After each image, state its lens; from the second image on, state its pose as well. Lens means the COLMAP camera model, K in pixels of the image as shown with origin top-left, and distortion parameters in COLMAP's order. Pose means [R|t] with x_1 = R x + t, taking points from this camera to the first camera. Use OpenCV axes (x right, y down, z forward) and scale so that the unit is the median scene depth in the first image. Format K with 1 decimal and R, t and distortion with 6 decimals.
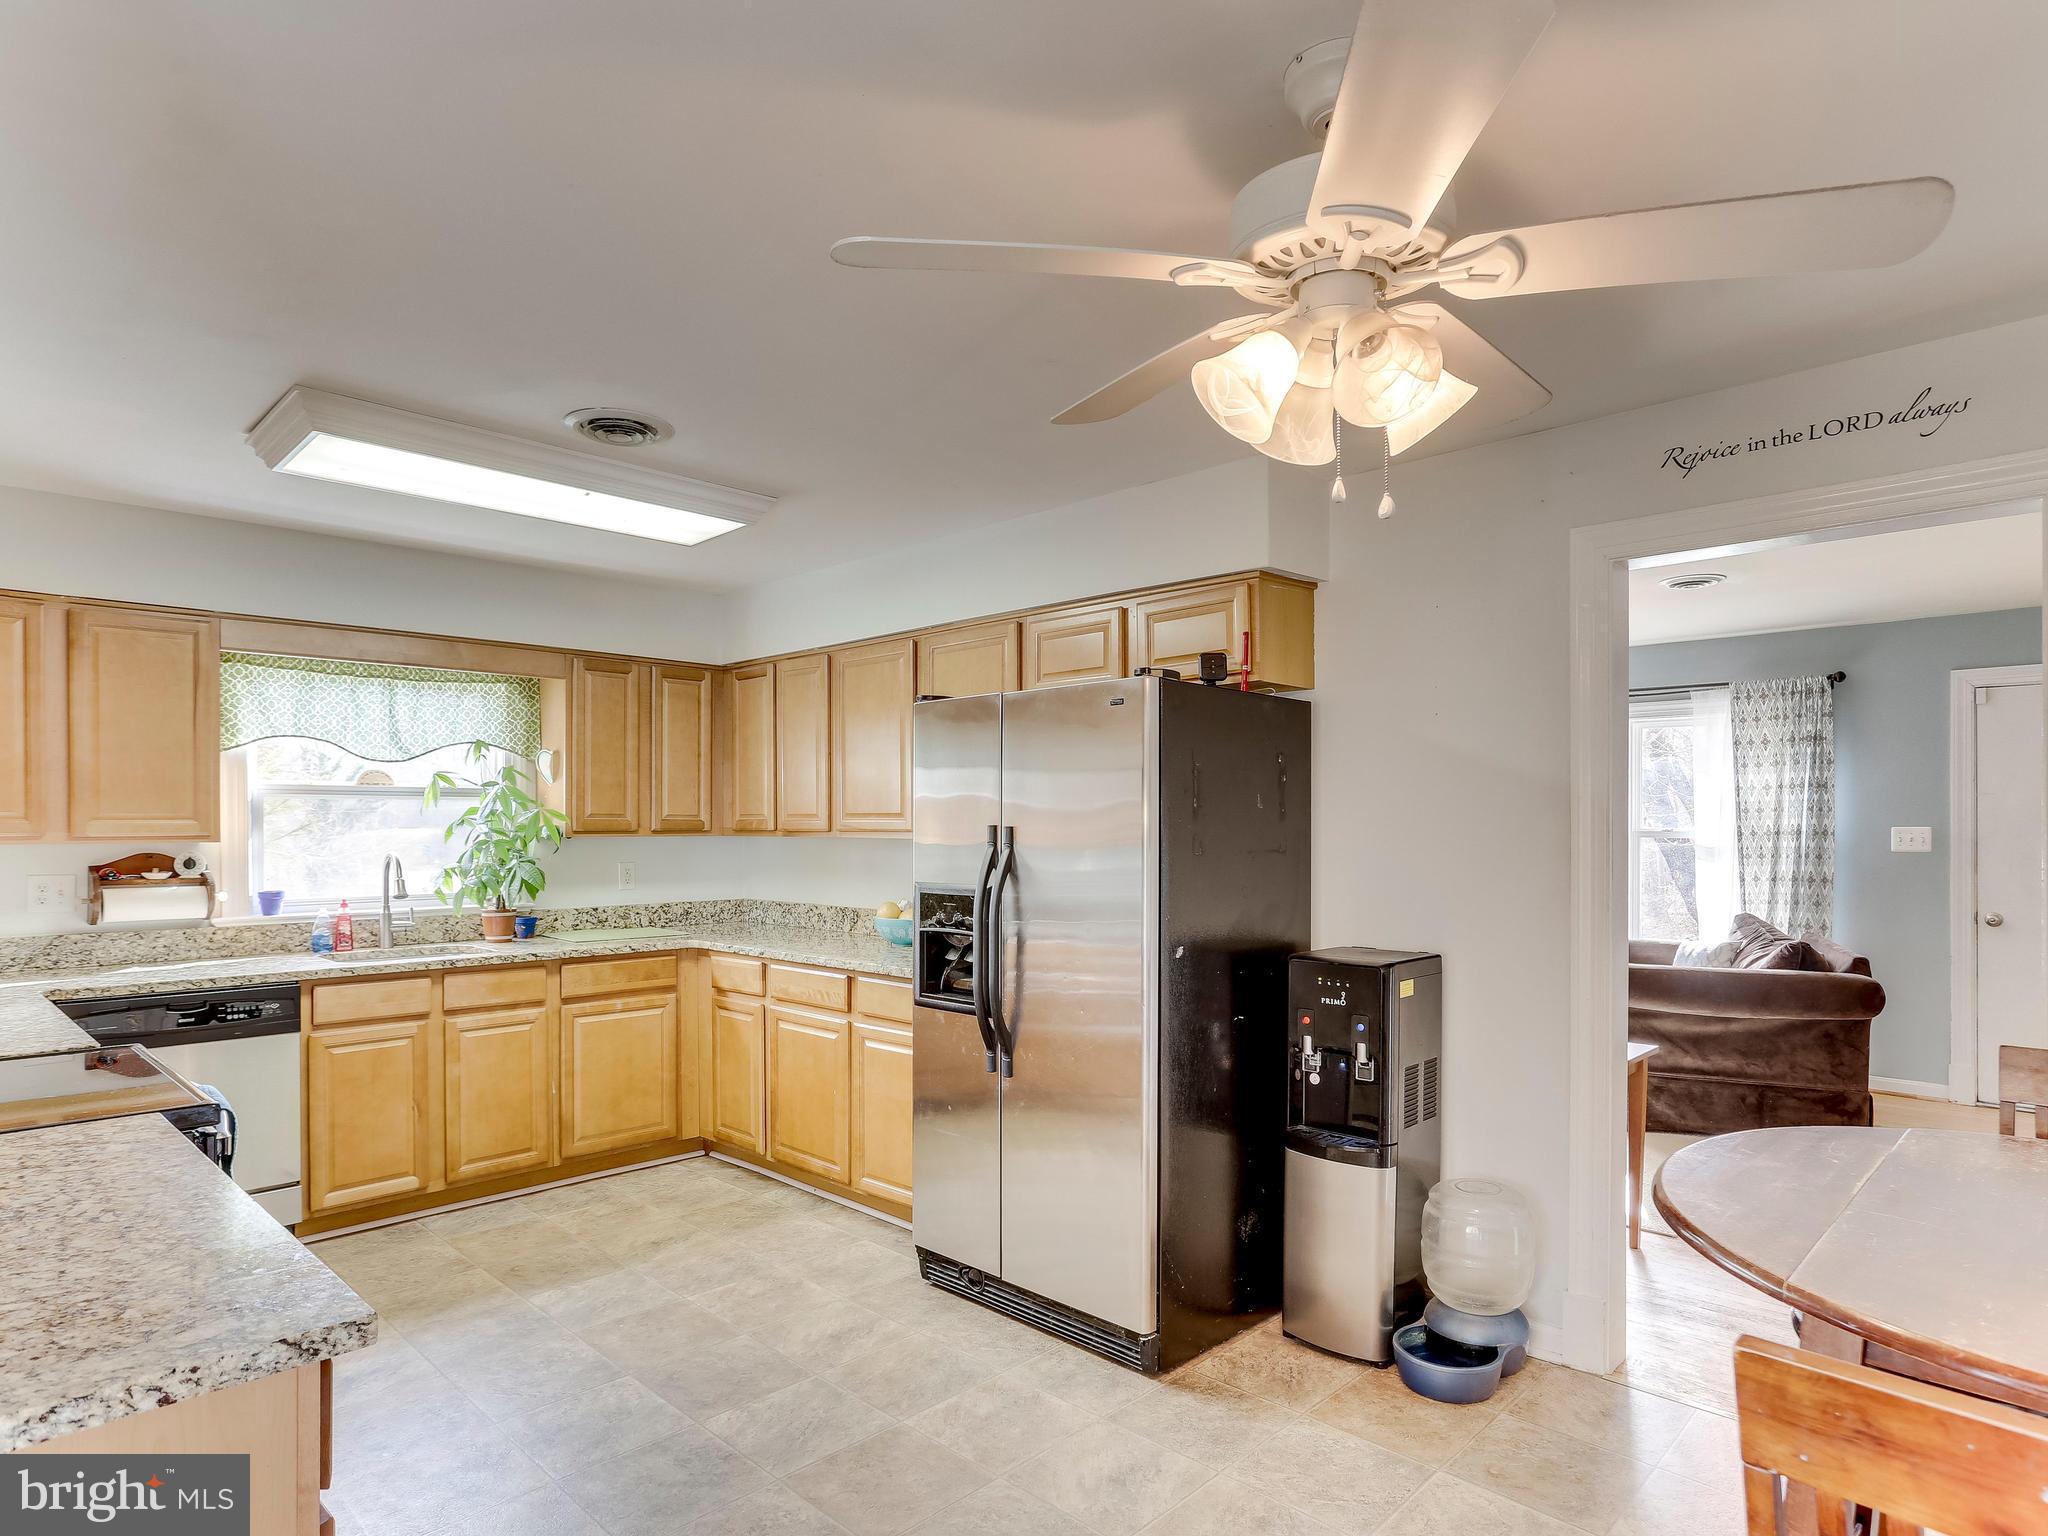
lens RADIAL K [[1190.0, 0, 1024.1], [0, 1190.0, 818.3], [0, 0, 1]] dist [-0.035600, 0.036486]
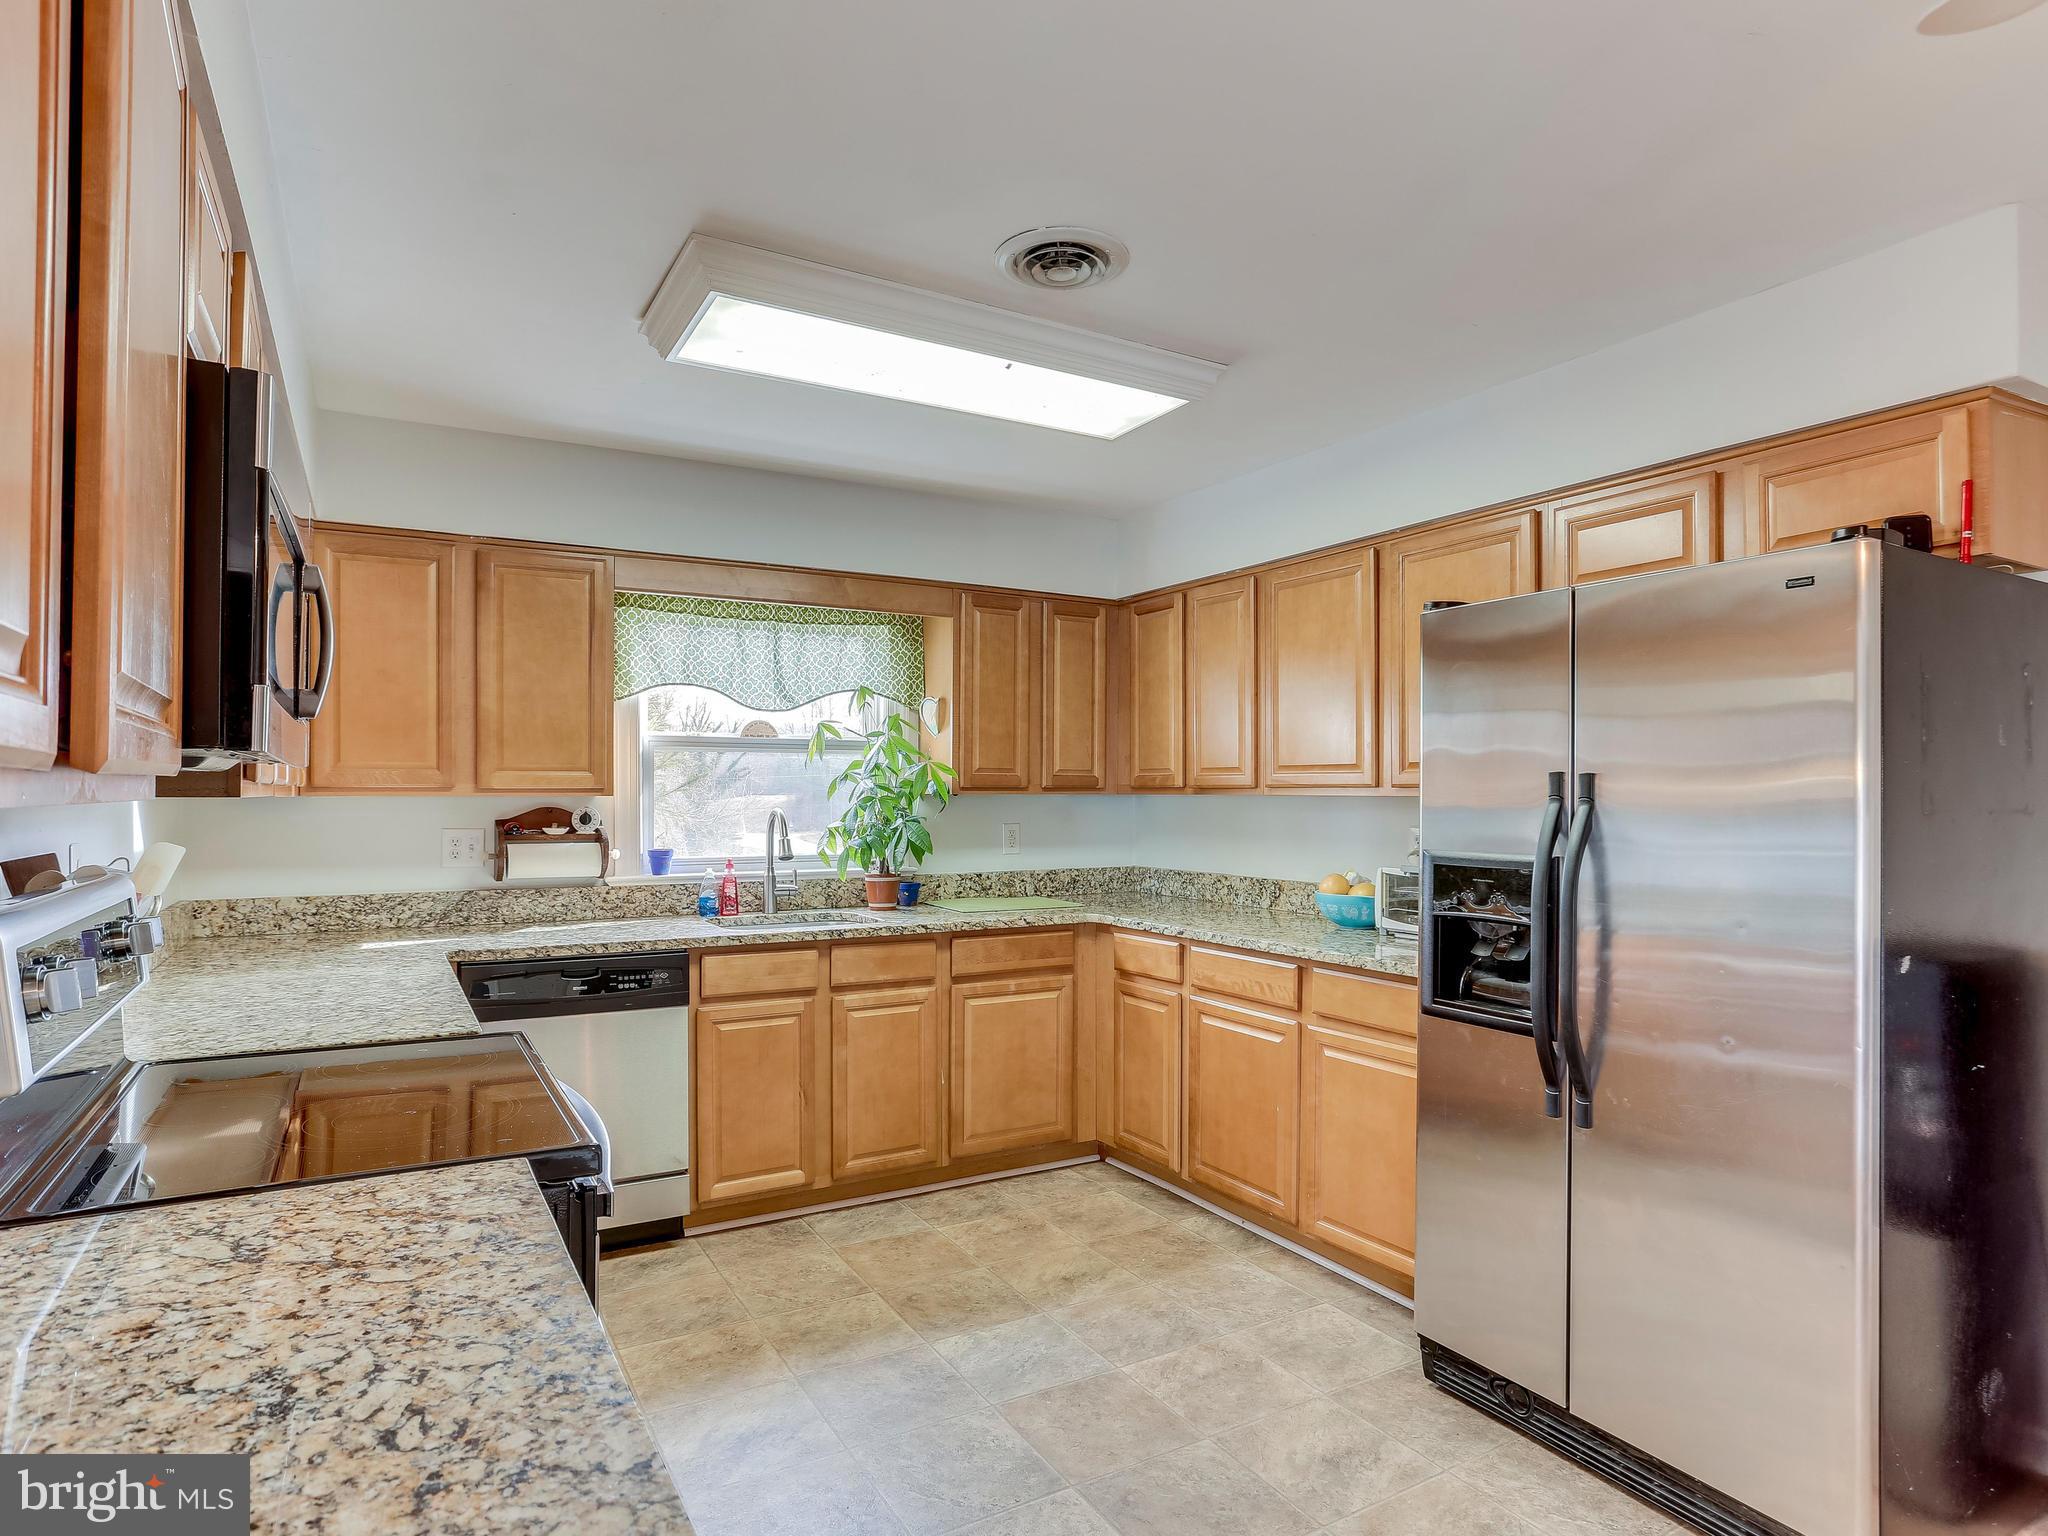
lens RADIAL K [[1140.8, 0, 994.2], [0, 1140.8, 776.0], [0, 0, 1]] dist [-0.023858, 0.028882]
pose [[0.960976, -0.001885, -0.276625, -0.131739], [-0.001251, 0.999937, -0.011159, 0.013040], [0.276629, 0.011070, 0.960913, 0.201369]]
